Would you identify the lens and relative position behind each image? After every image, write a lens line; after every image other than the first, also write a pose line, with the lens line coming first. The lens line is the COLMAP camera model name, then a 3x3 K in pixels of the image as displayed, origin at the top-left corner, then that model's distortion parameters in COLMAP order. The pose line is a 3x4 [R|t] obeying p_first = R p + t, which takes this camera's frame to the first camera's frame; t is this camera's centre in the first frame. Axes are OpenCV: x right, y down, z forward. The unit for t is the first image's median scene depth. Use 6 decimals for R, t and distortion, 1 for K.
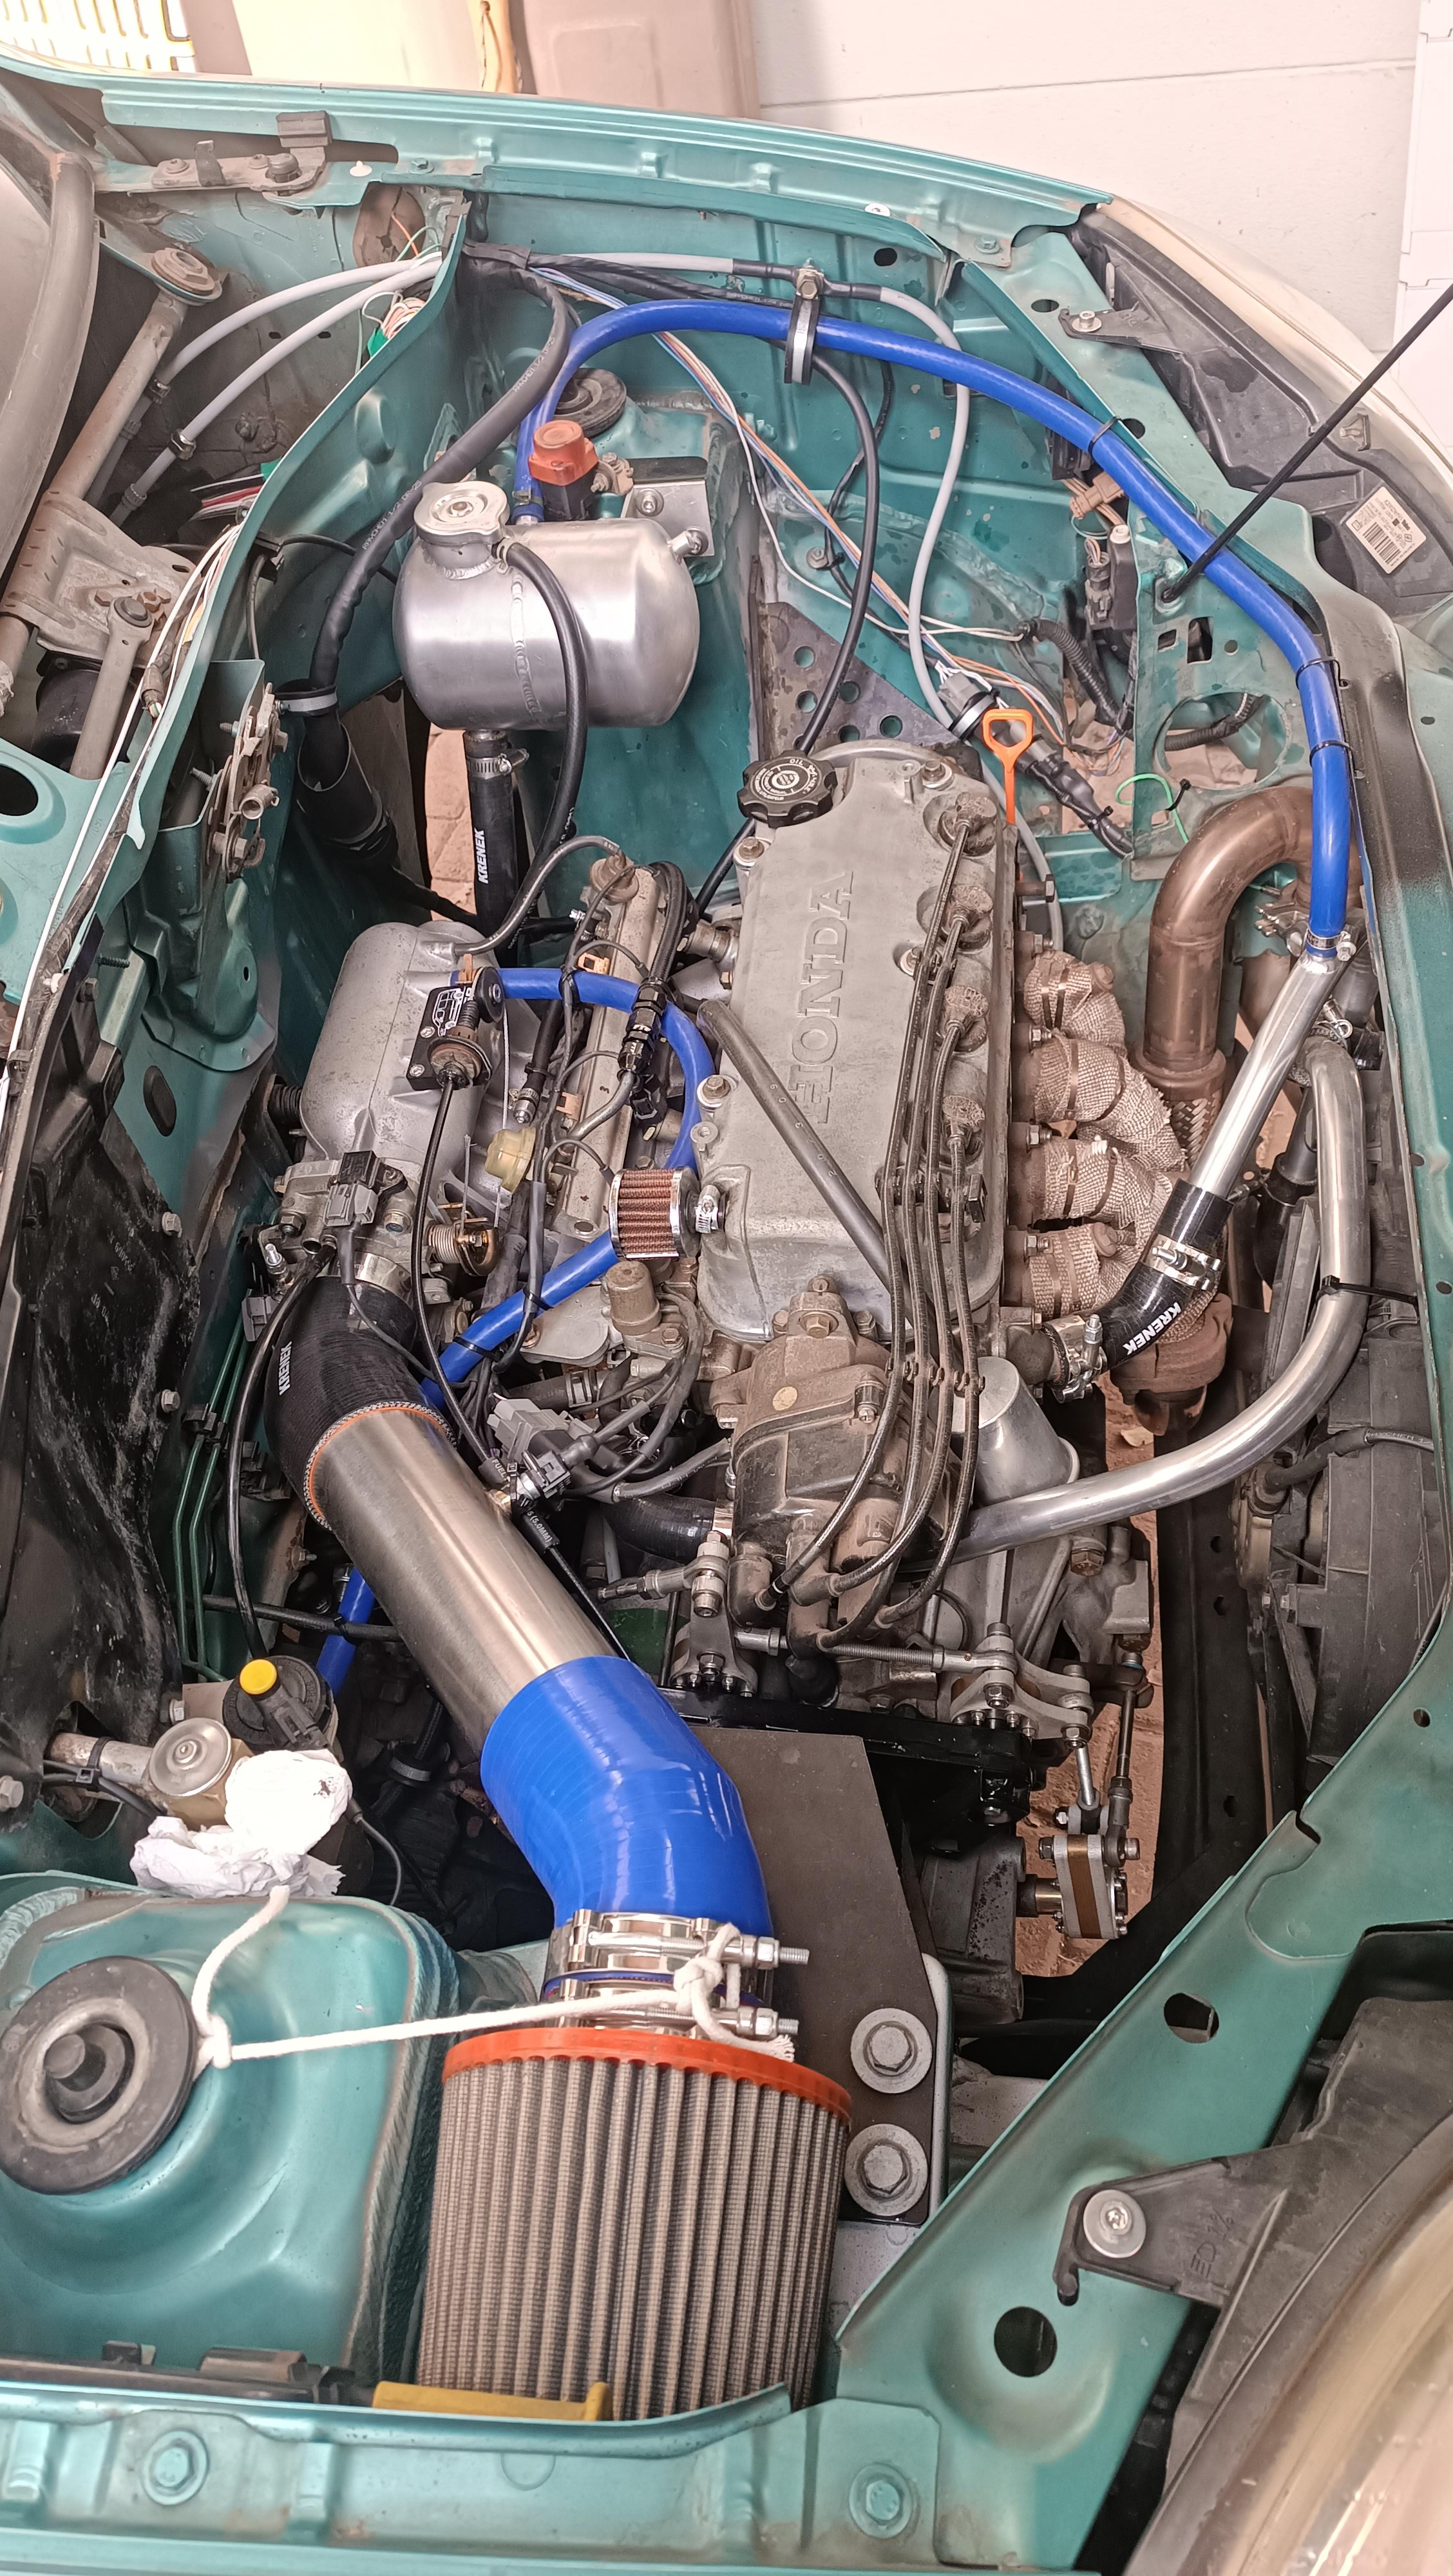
lens RADIAL K [[1984.4, 0, 724.1], [0, 1984.4, 1282.7], [0, 0, 1]] dist [0.023814, -0.028629]
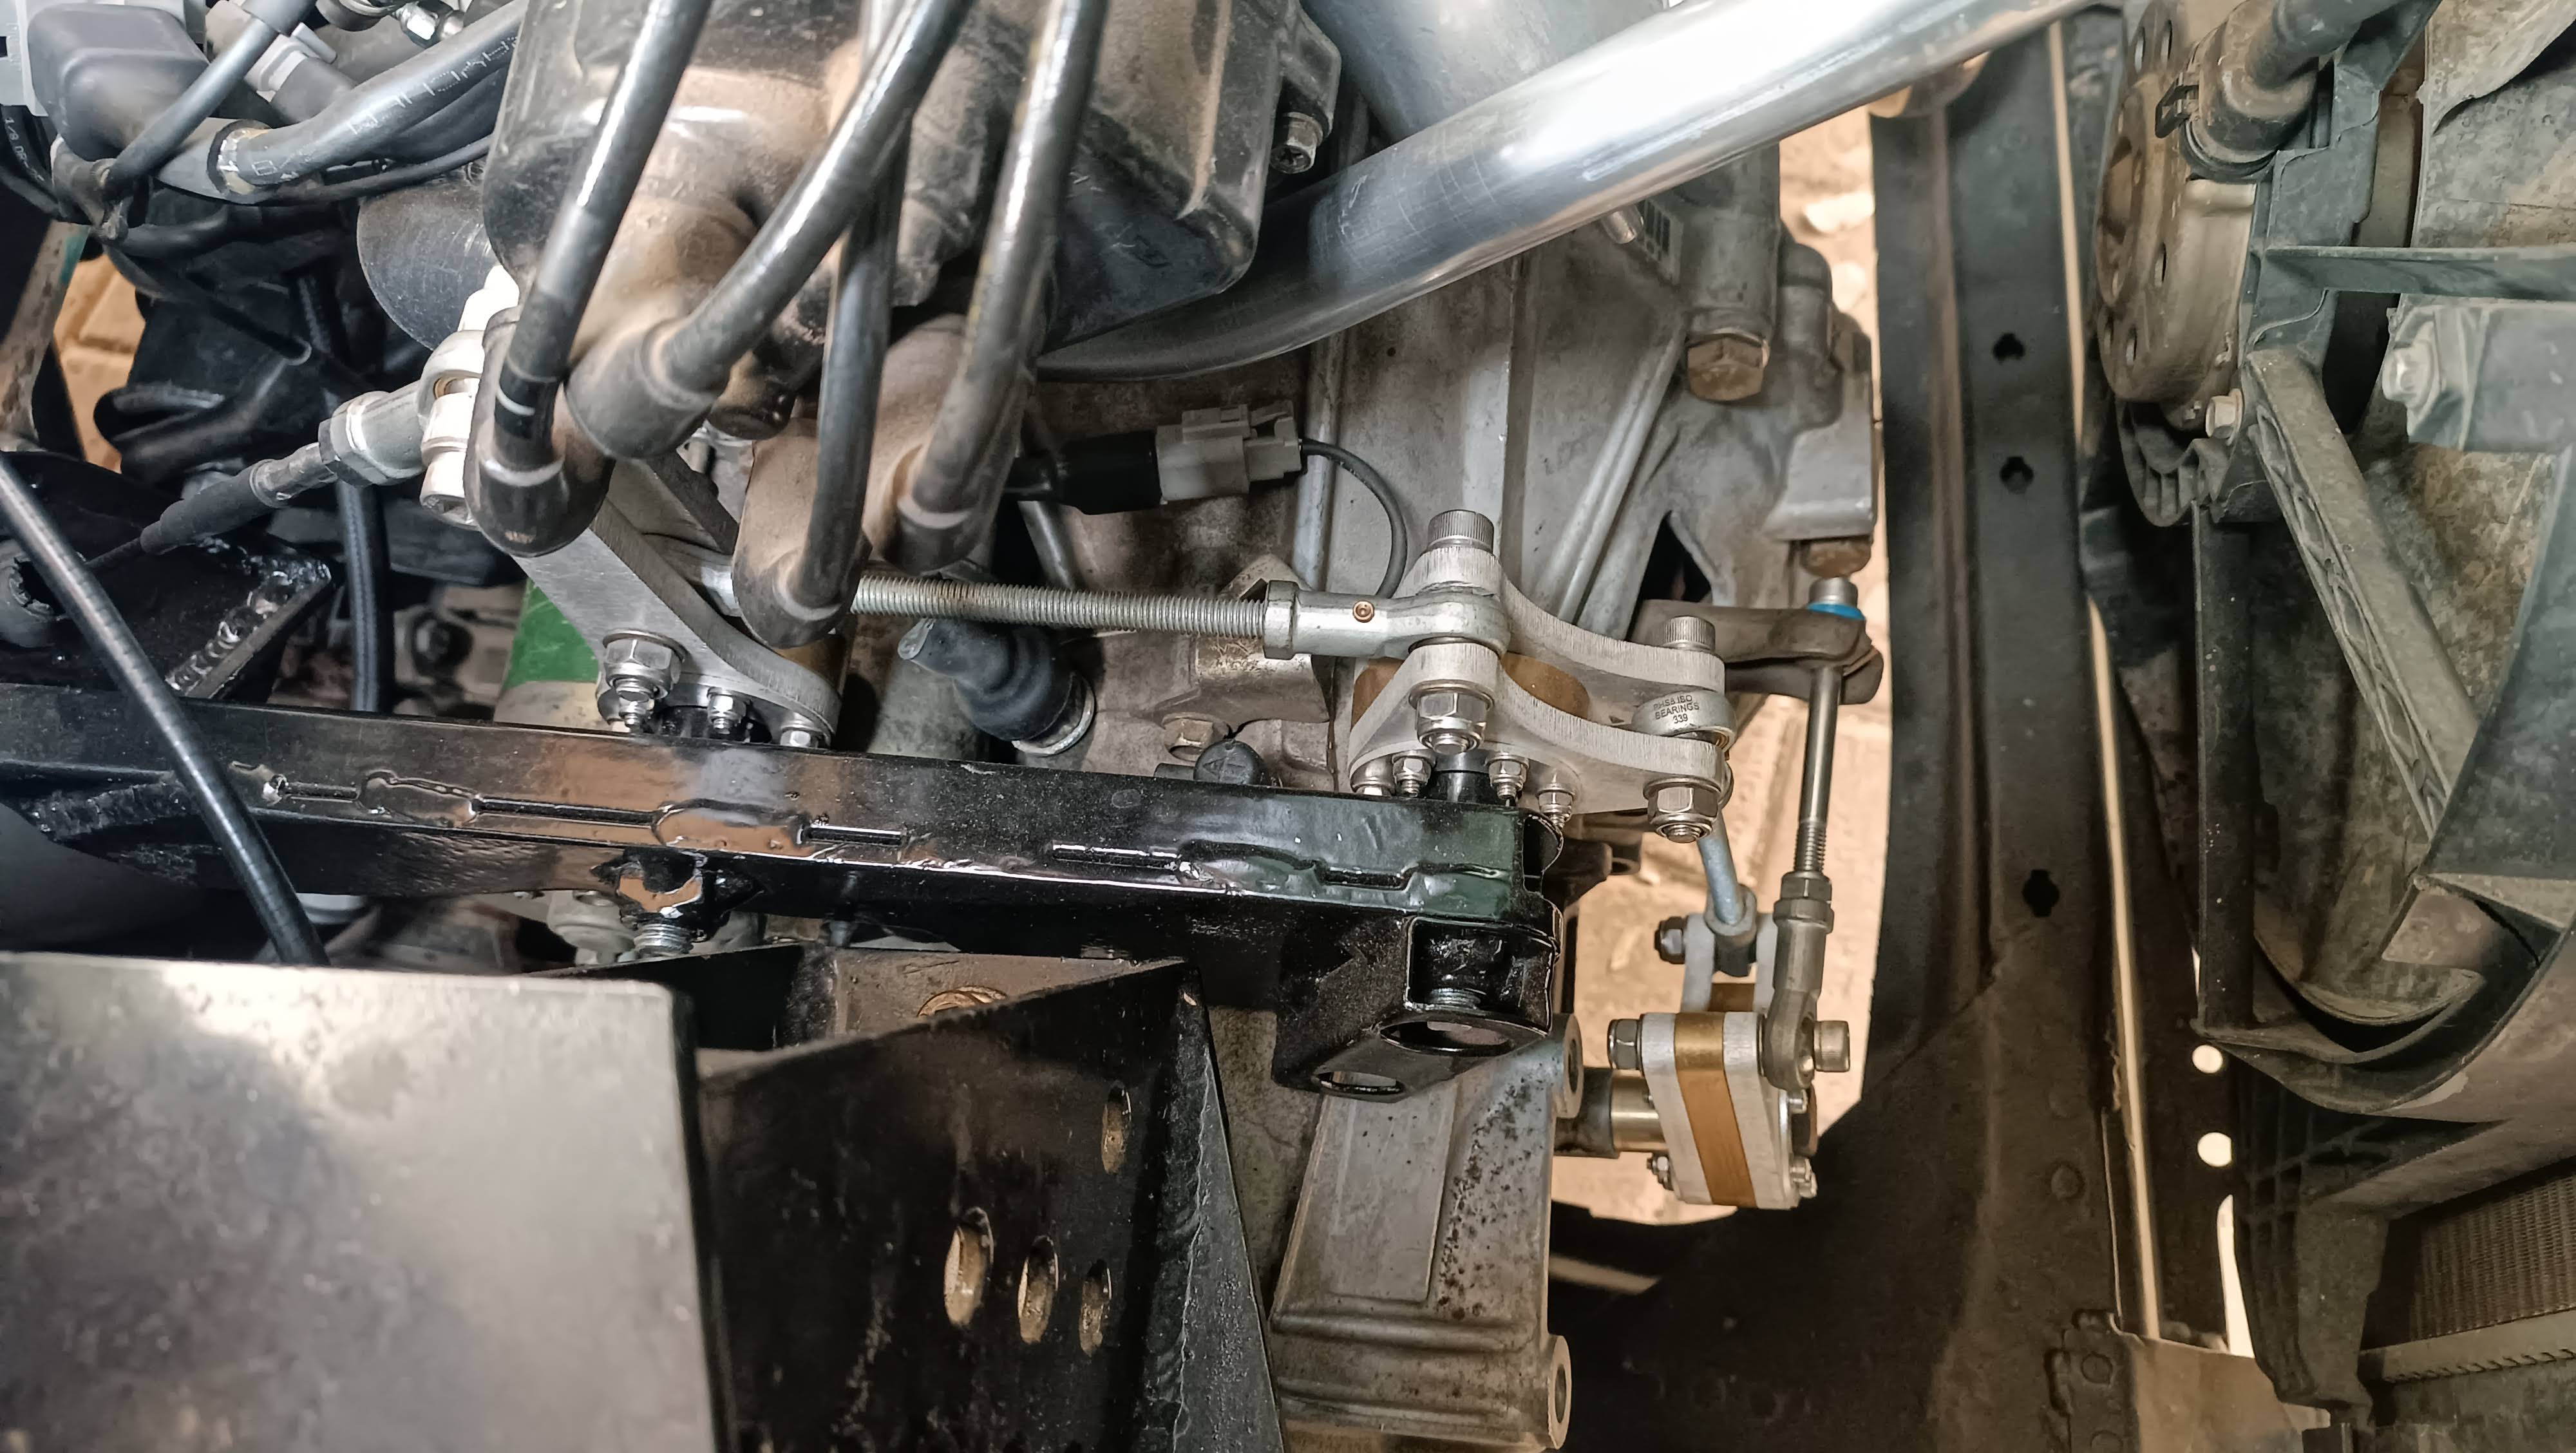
lens RADIAL K [[1984.4, 0, 1296.1], [0, 1984.4, 733.5], [0, 0, 1]] dist [0.023814, -0.028629]
pose [[0.997470, -0.042188, -0.057225, 0.119936], [0.055042, 0.967710, 0.245982, 0.113682], [0.045000, -0.248509, 0.967584, 0.608922]]
